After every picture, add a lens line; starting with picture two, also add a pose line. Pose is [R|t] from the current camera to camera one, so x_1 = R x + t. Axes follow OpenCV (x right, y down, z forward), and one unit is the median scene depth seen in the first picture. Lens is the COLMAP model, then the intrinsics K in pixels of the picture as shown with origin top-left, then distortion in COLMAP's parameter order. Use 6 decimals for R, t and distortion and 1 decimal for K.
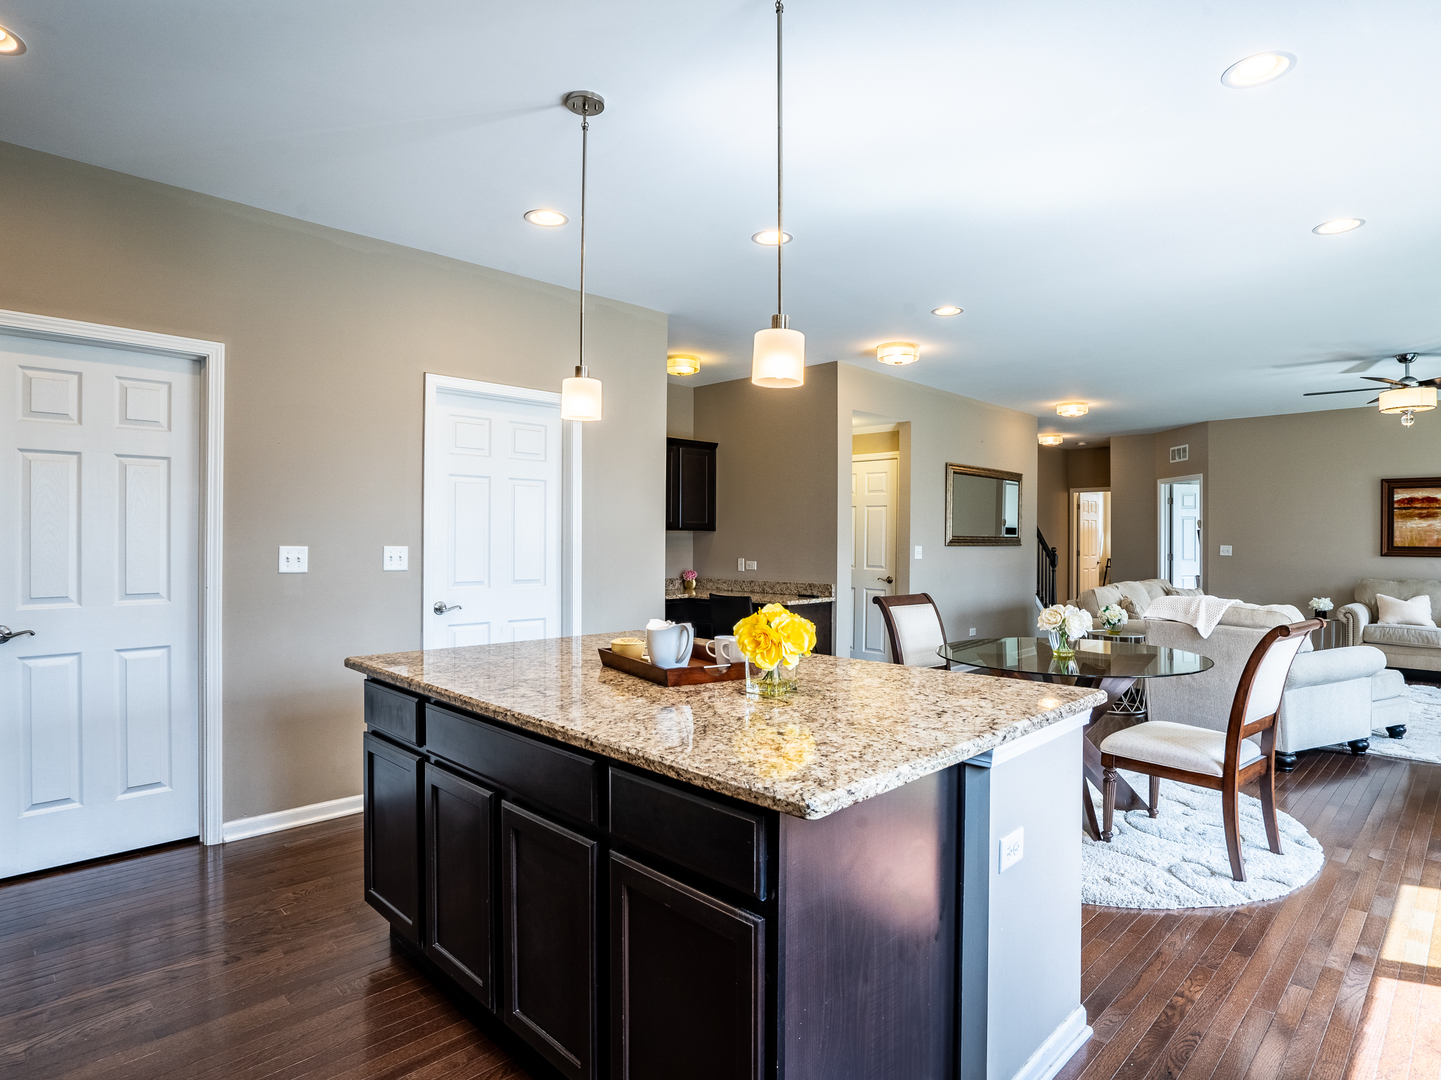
lens RADIAL K [[748.5, 0, 720.5], [0, 748.5, 540.0], [0, 0, 1]] dist [-0.002236, 0.000319]
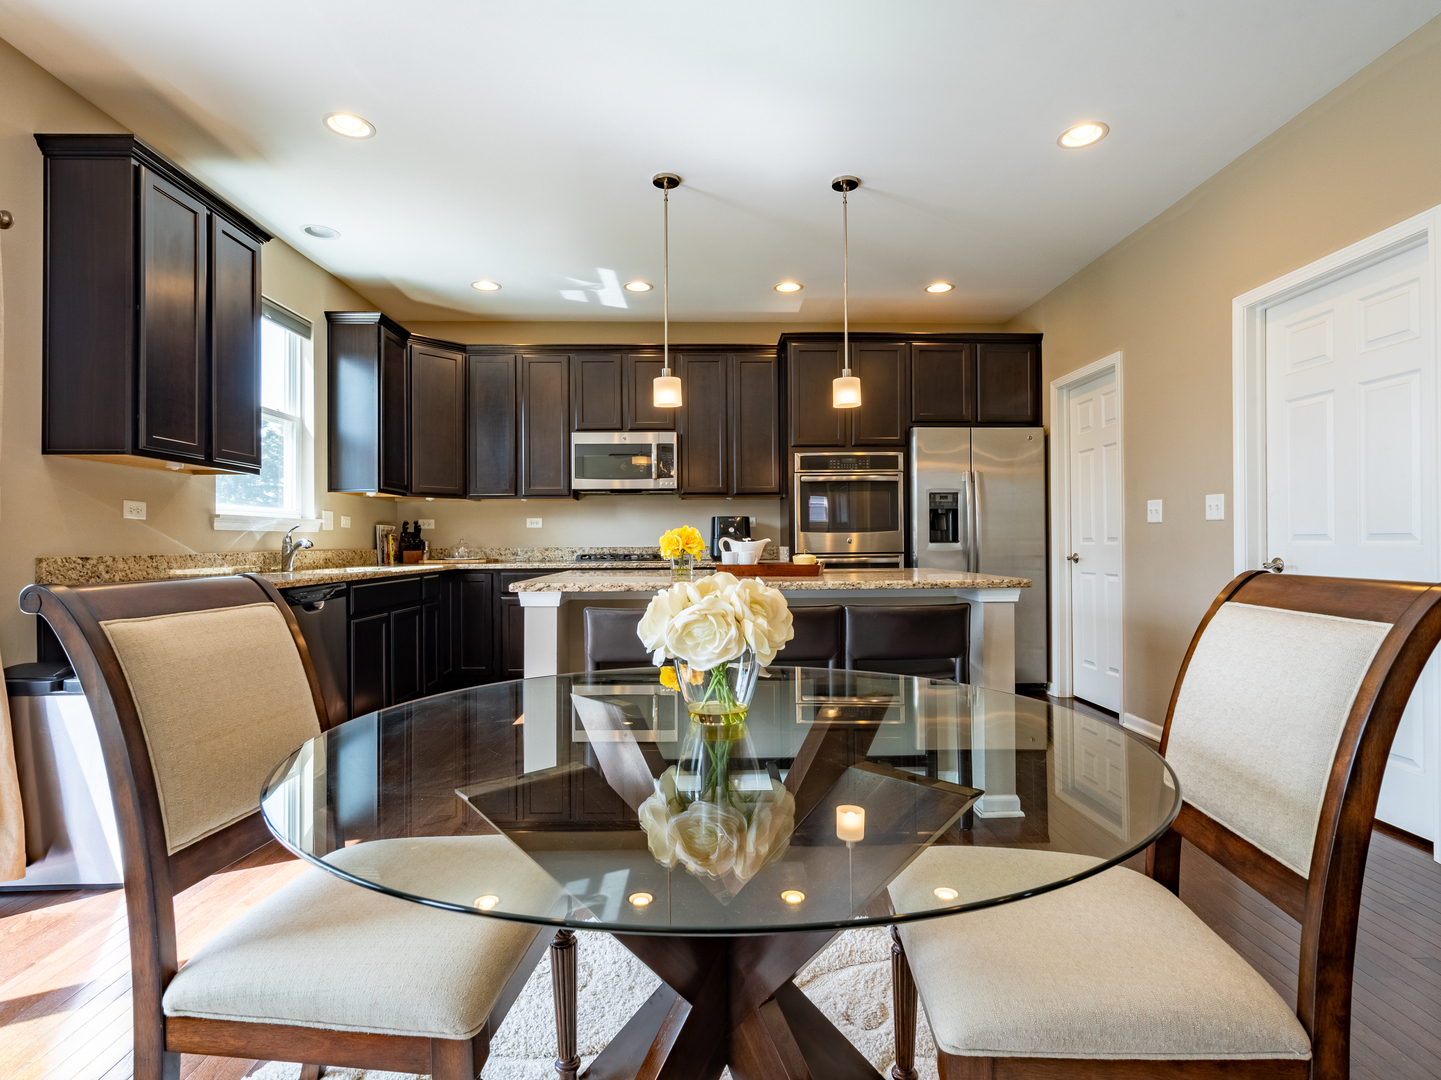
lens RADIAL K [[748.5, 0, 720.5], [0, 748.5, 540.0], [0, 0, 1]] dist [-0.002236, 0.000319]
pose [[-0.663580, -0.007761, -0.748065, 1.313748], [-0.000877, 0.999954, -0.009596, 0.142193], [0.748105, -0.005712, -0.663556, 2.176939]]
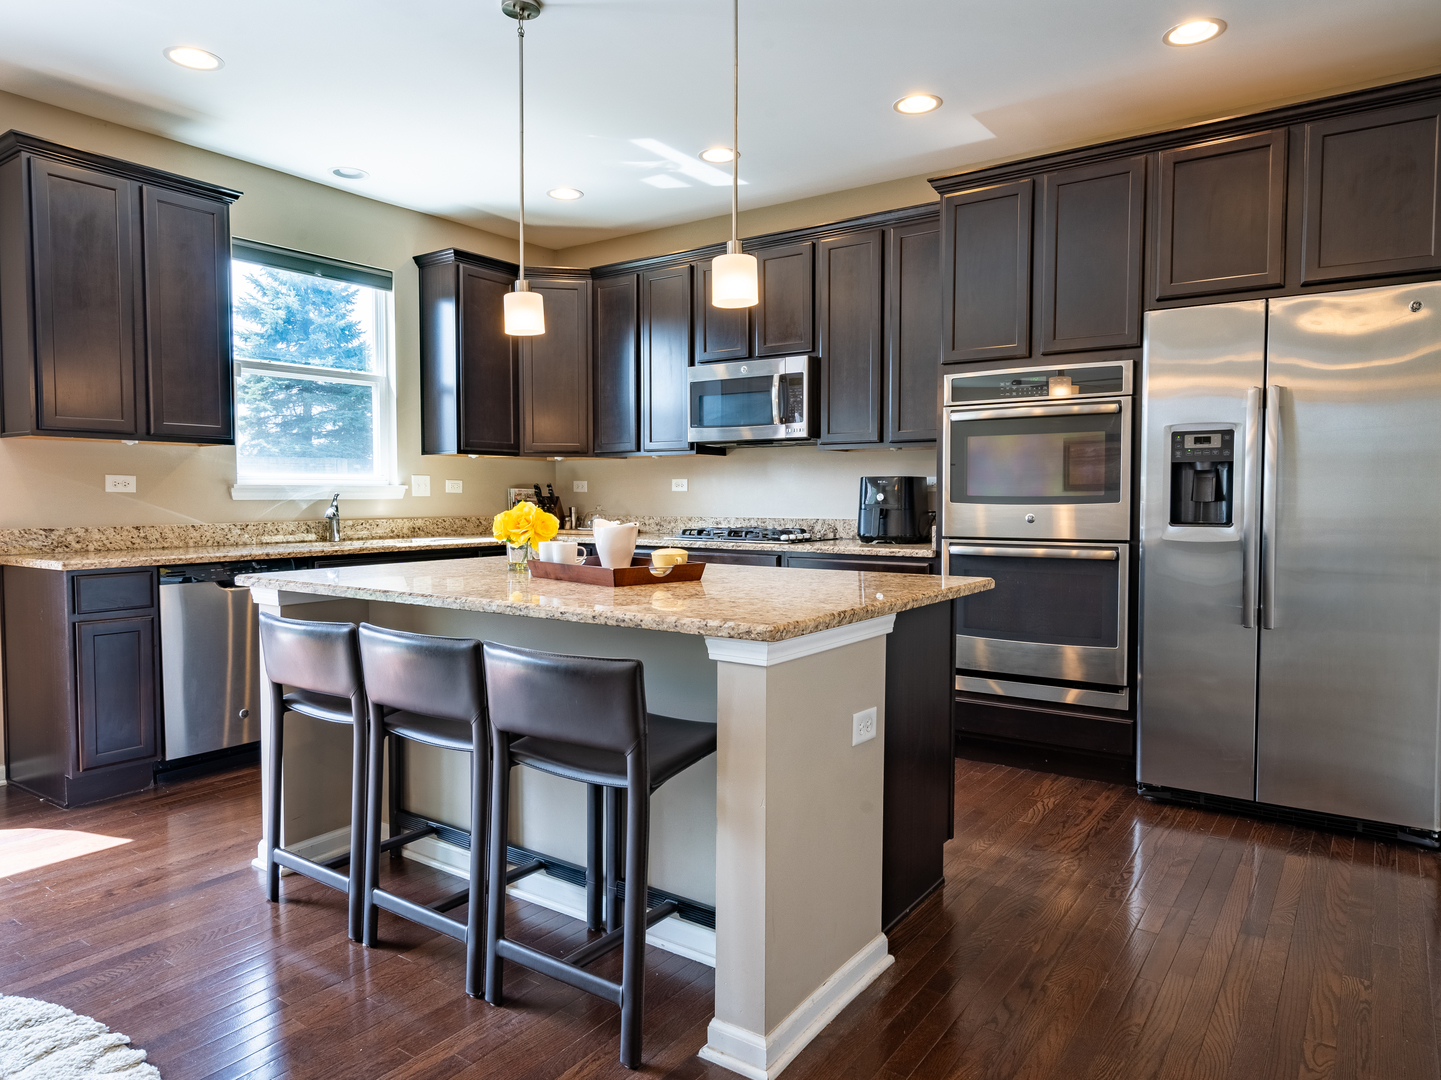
lens RADIAL K [[935.5, 0, 720.5], [0, 935.5, 540.0], [0, 0, 1]] dist [0.042771, -0.034786]
pose [[-0.980604, 0.000119, -0.195999, 0.052710], [-0.009617, 0.998766, 0.048722, 0.075020], [0.195763, 0.049662, -0.979393, 2.553683]]
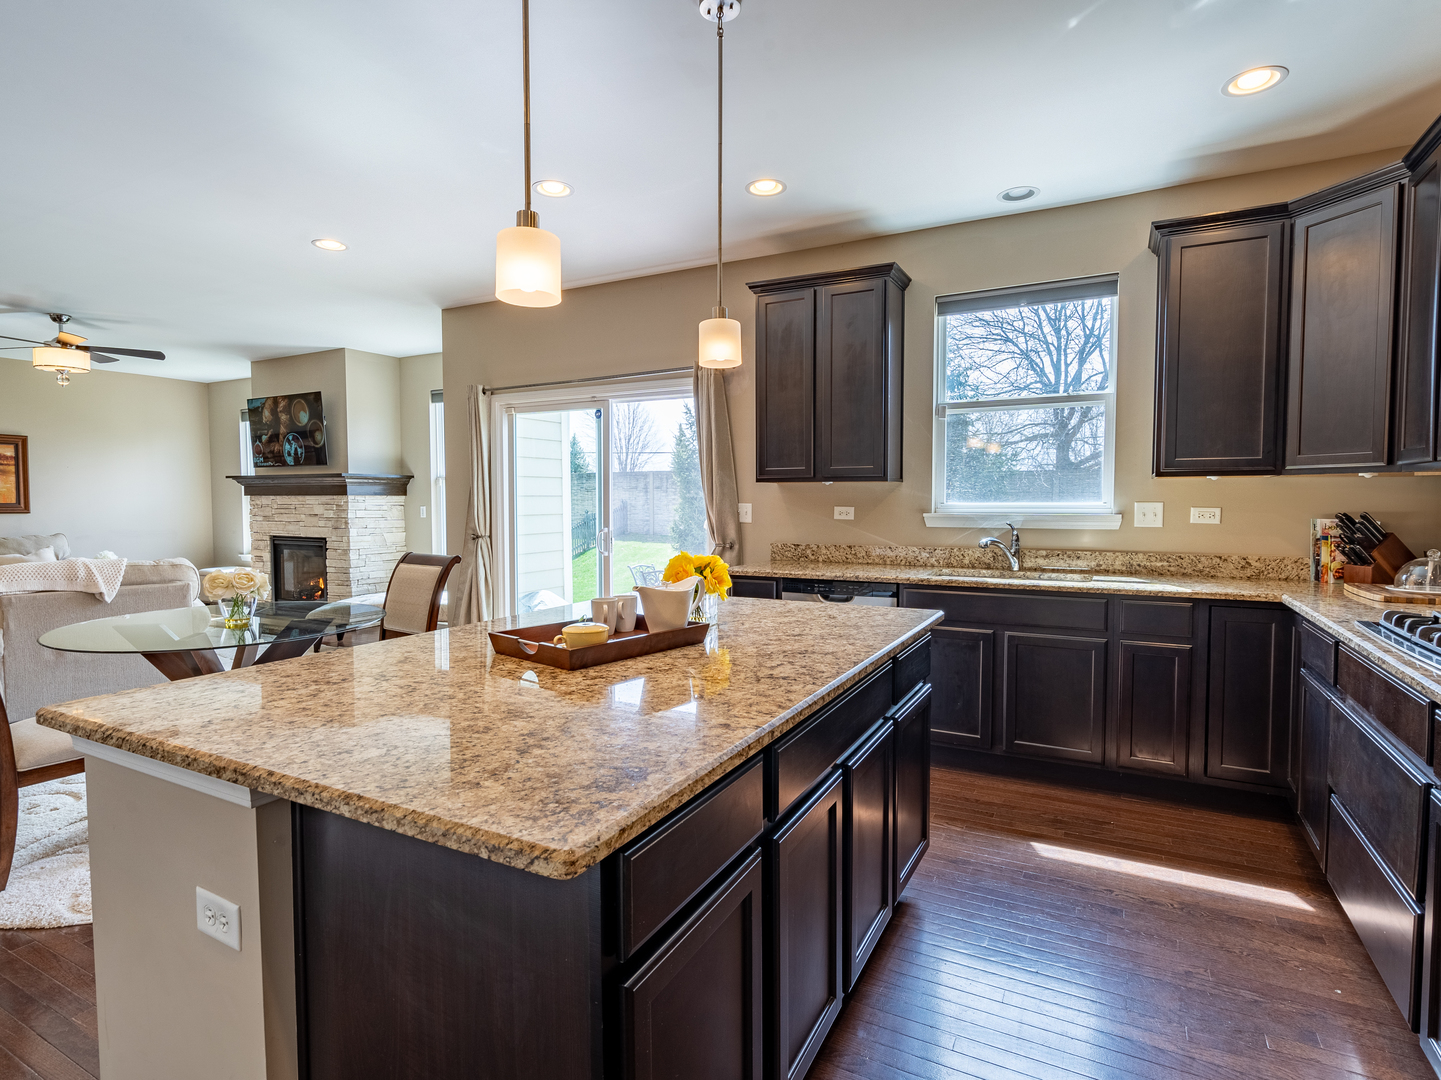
lens RADIAL K [[748.5, 0, 720.5], [0, 748.5, 540.0], [0, 0, 1]] dist [-0.002236, 0.000319]
pose [[-0.322539, -0.061153, 0.944579, -1.044498], [0.000331, 0.997904, 0.064718, 0.000764], [-0.946556, 0.021187, -0.321843, 1.279192]]
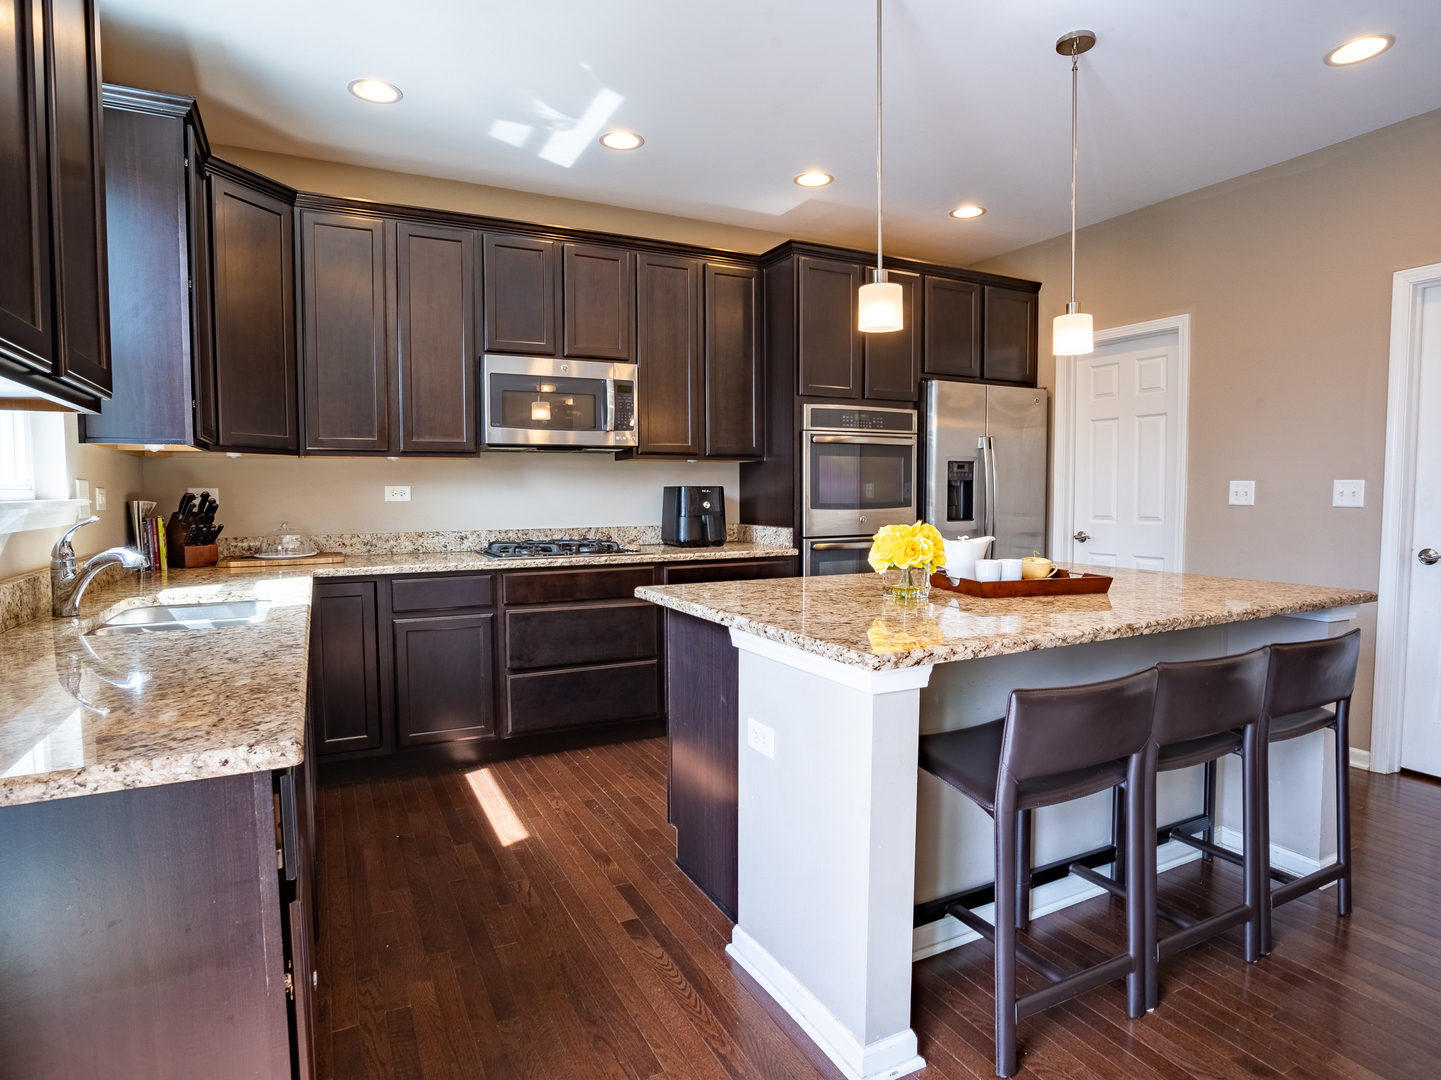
lens RADIAL K [[813.4, 0, 720.5], [0, 813.4, 540.0], [0, 0, 1]] dist [-0.031594, -0.000158]
pose [[-0.276334, 0.050305, -0.959744, 1.315321], [-0.000584, 0.998620, 0.052511, 0.057035], [0.961061, 0.015071, -0.275924, 1.015237]]
